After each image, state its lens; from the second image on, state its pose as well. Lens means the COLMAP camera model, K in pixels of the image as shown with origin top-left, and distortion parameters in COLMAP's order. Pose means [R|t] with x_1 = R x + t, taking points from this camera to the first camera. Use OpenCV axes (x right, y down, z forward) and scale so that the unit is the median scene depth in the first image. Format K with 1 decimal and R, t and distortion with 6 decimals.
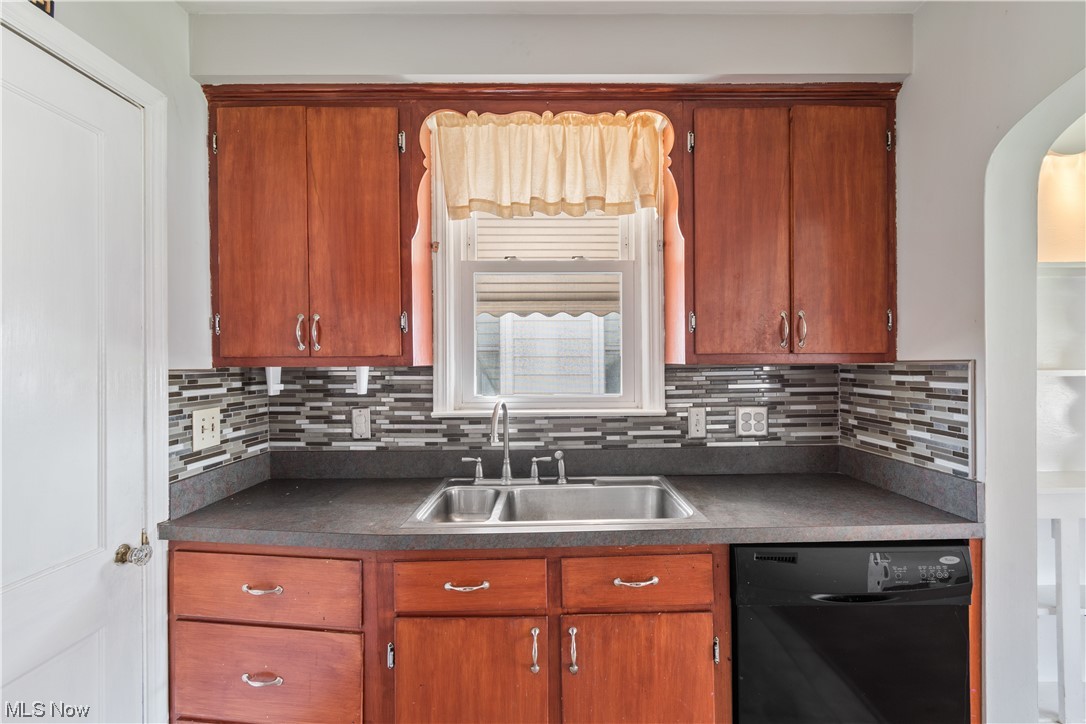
lens RADIAL K [[493.8, 0, 559.0], [0, 493.8, 359.9], [0, 0, 1]] dist [-0.000538, -0.001179]
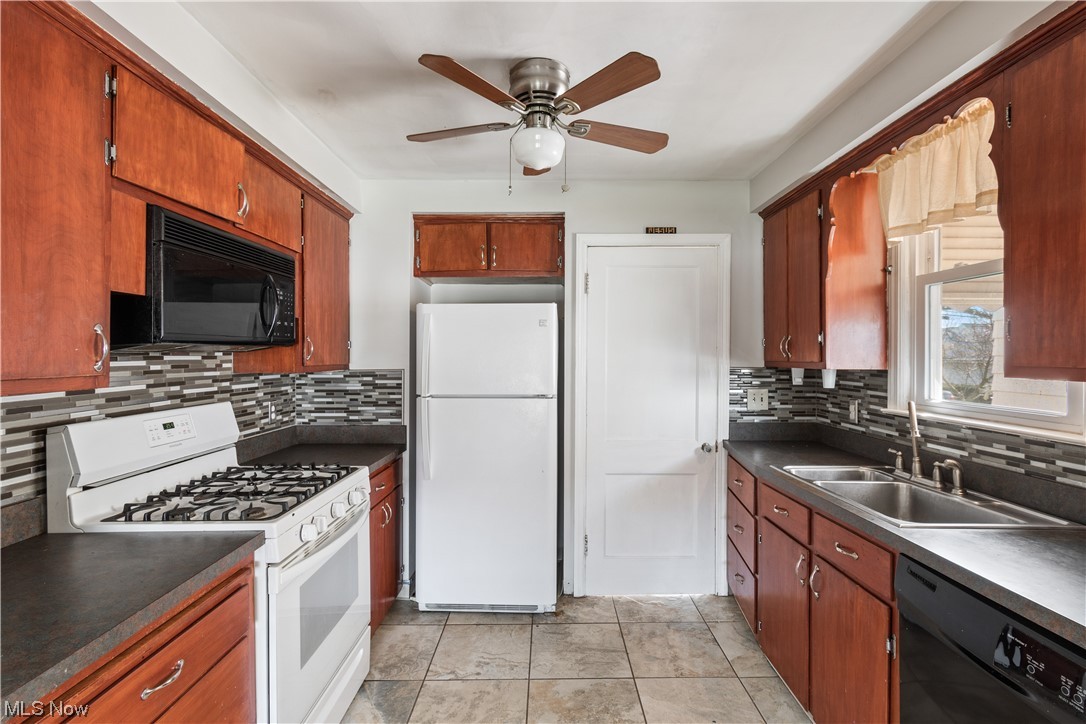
lens RADIAL K [[511.2, 0, 544.1], [0, 511.2, 358.7], [0, 0, 1]] dist [0.002429, 0.000117]
pose [[-0.006829, 0.011954, -0.999905, 1.025892], [-0.001539, 0.999927, 0.011965, -0.029995], [0.999975, 0.001621, -0.006811, 0.184732]]
